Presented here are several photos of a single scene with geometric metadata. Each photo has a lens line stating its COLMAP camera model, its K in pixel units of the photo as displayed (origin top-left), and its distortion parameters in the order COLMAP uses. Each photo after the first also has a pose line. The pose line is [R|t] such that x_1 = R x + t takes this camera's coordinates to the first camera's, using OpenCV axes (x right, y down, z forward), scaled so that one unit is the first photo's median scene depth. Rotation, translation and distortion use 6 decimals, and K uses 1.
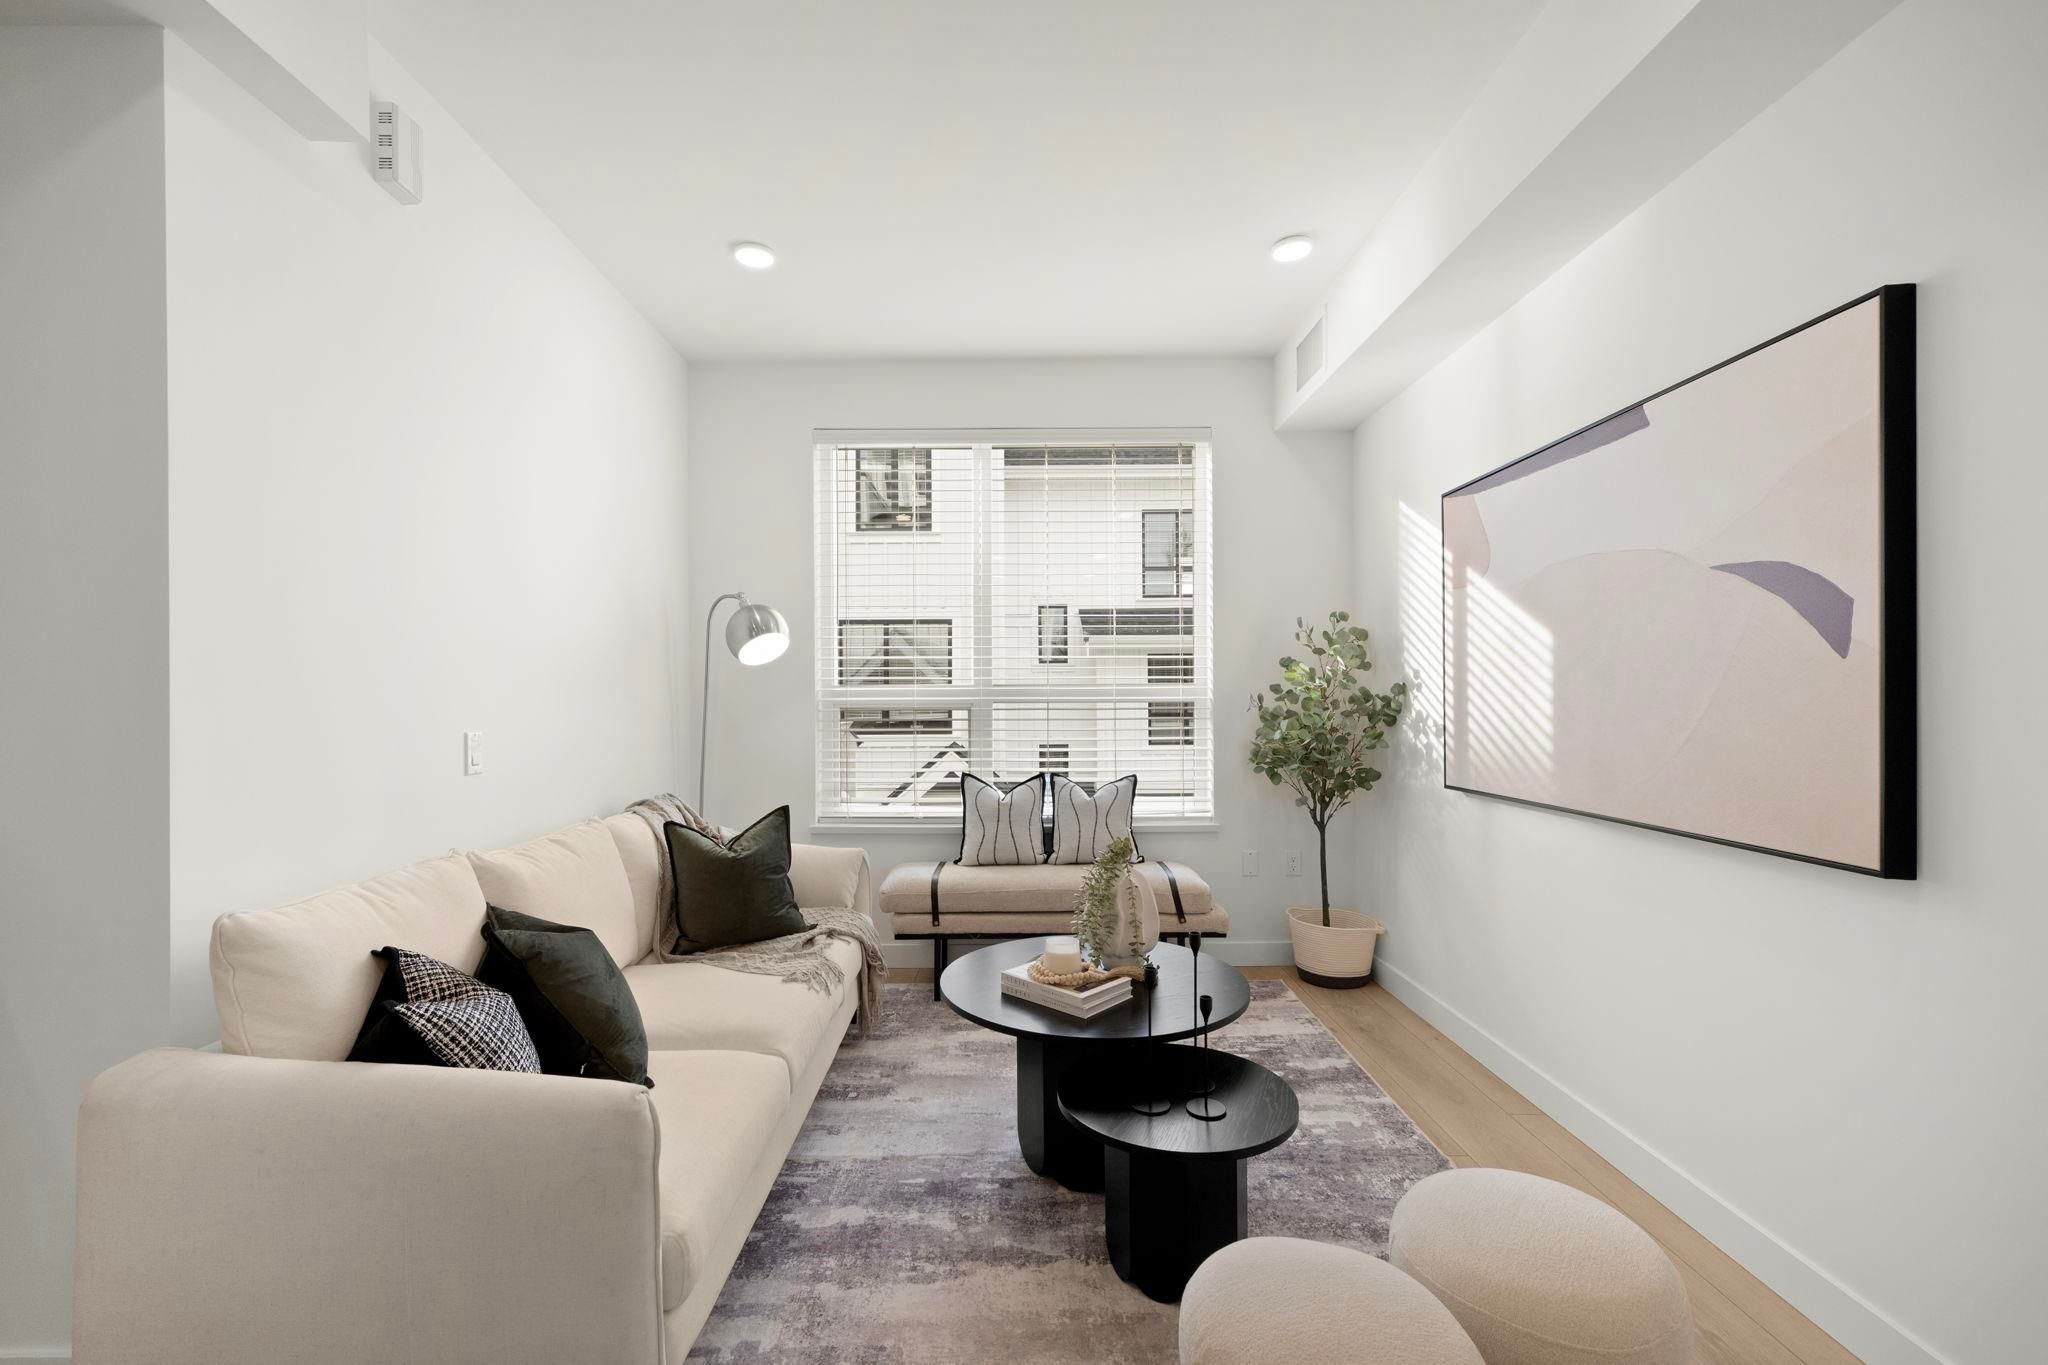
lens RADIAL K [[850.8, 0, 1024.1], [0, 850.8, 690.9], [0, 0, 1]] dist [0.000327, -0.000055]
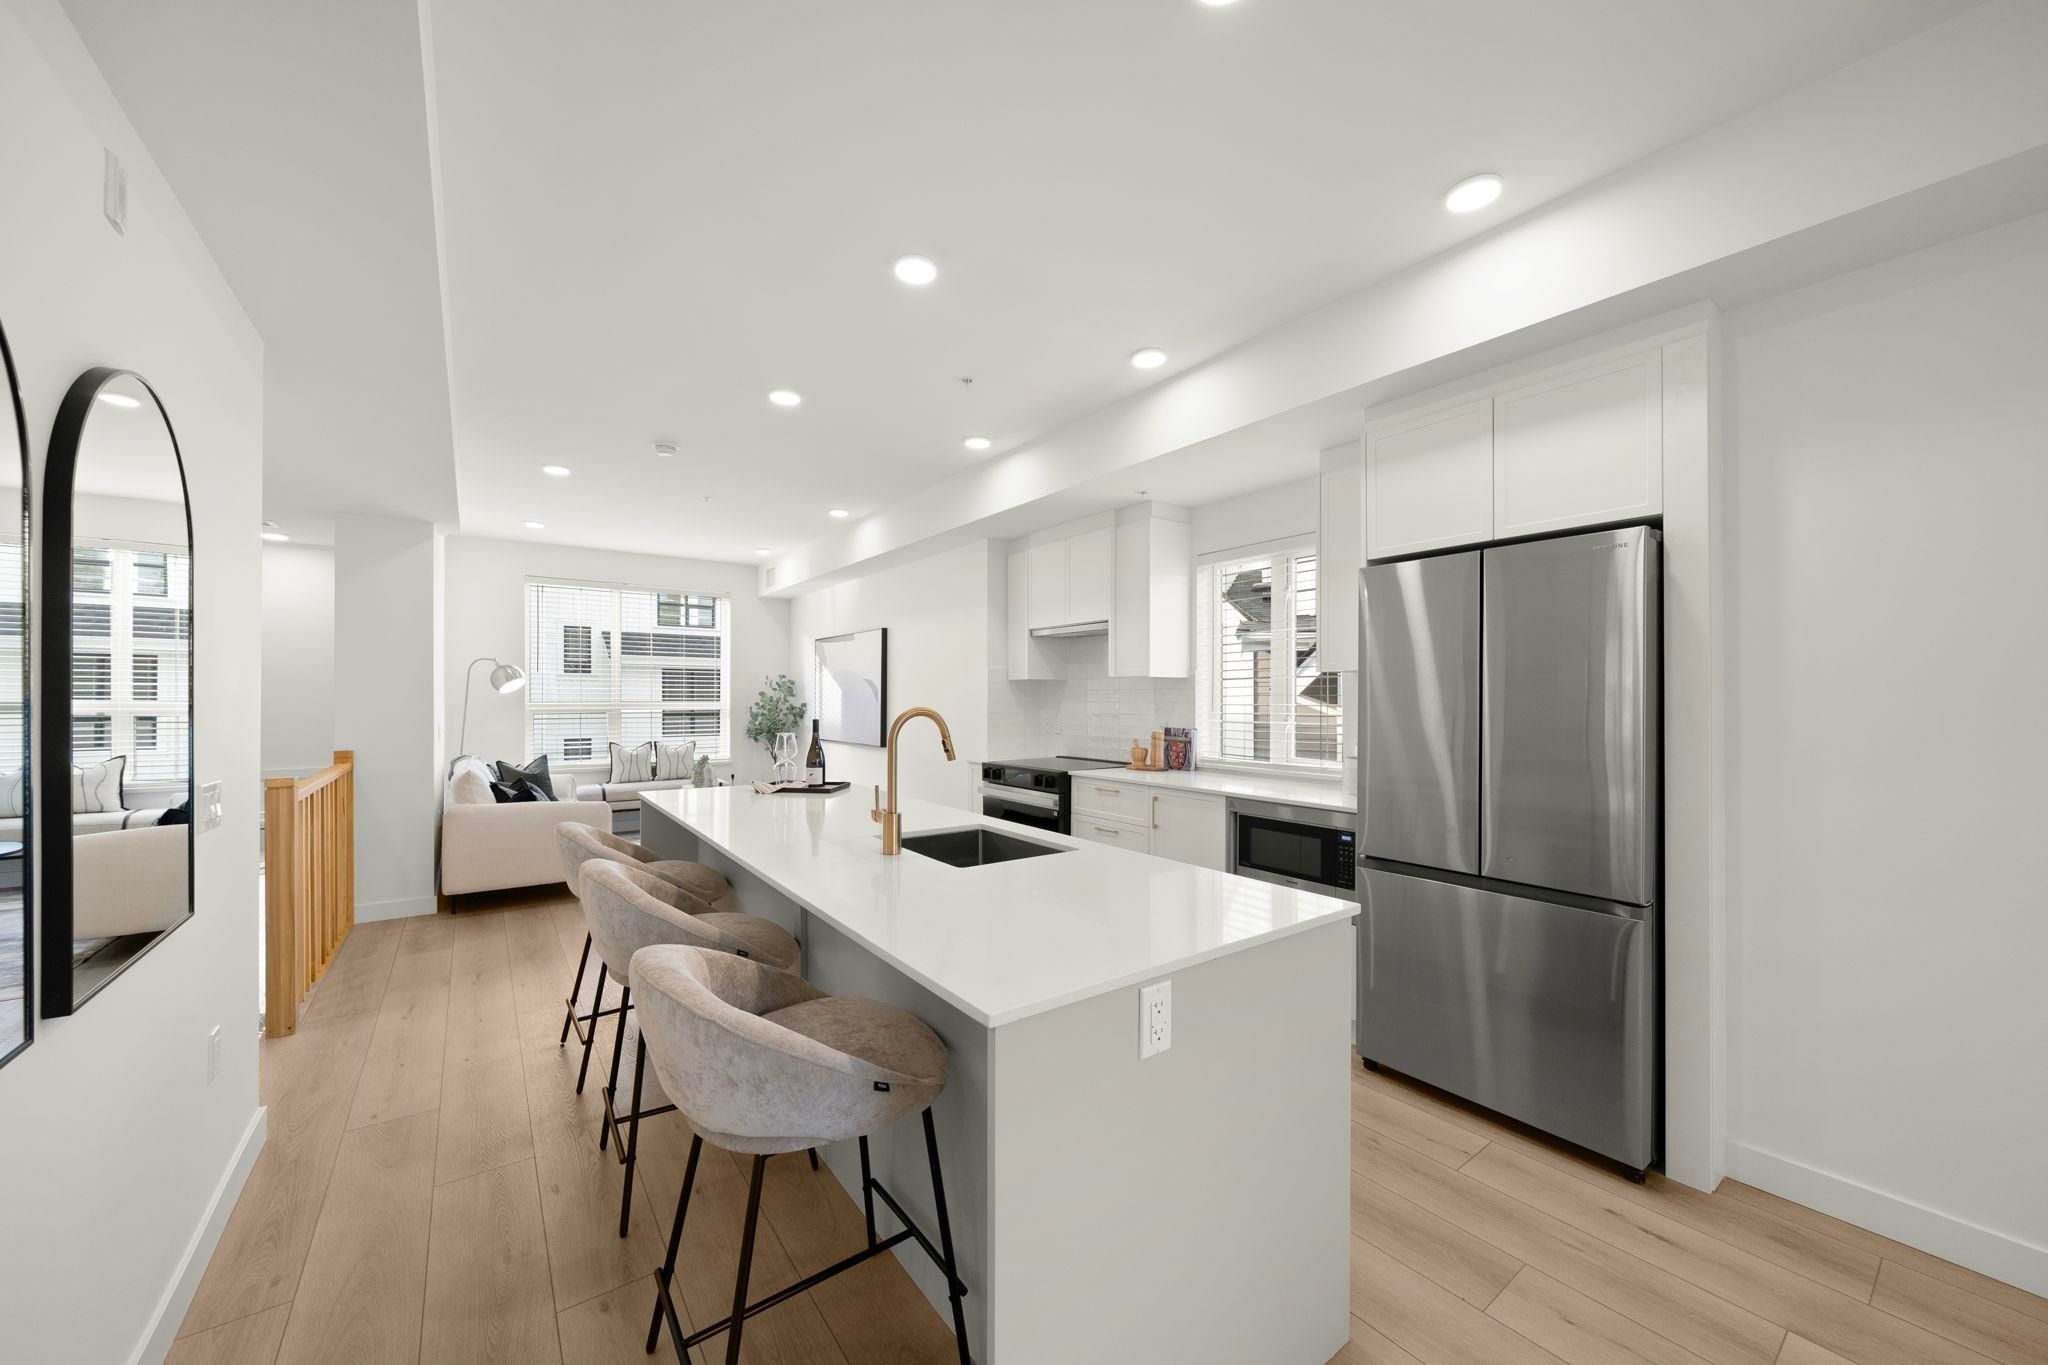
lens RADIAL K [[746.7, 0, 1030.4], [0, 746.7, 696.2], [0, 0, 1]] dist [0.002373, 0.000084]
pose [[0.807350, 0.006224, 0.590041, -0.352537], [-0.007525, 0.999972, -0.000252, -0.032295], [-0.590025, -0.004237, 0.807374, -1.251383]]
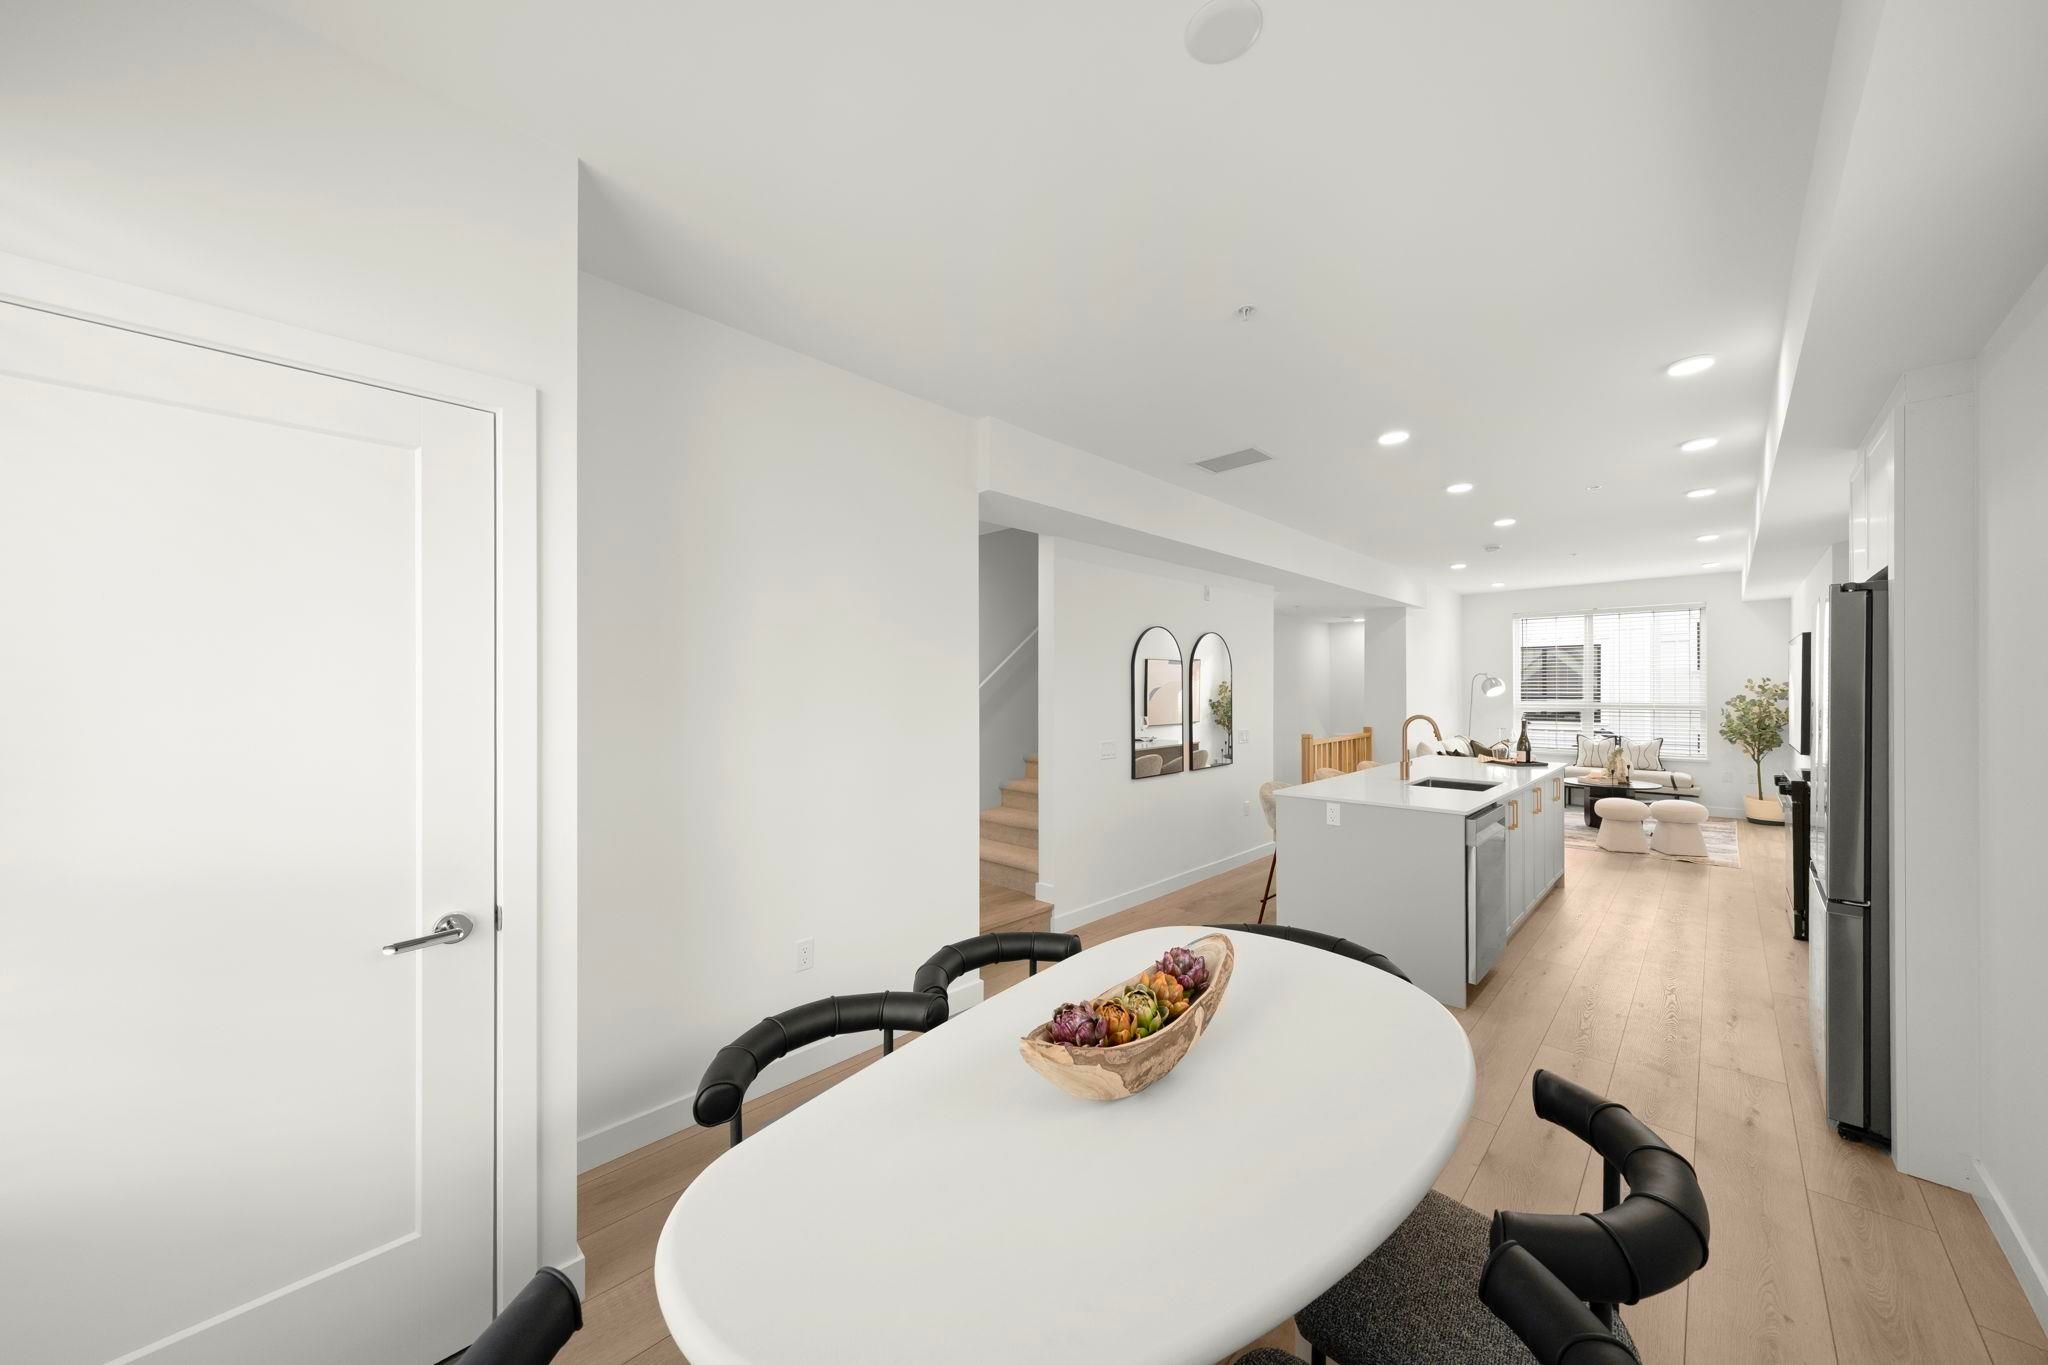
lens RADIAL K [[675.3, 0, 1015.5], [0, 675.3, 687.7], [0, 0, 1]] dist [0.000710, 0.000044]
pose [[0.694153, 0.002054, -0.719825, 0.262672], [0.001595, 0.999989, 0.004391, -0.074925], [0.719826, -0.004196, 0.694142, -2.005945]]
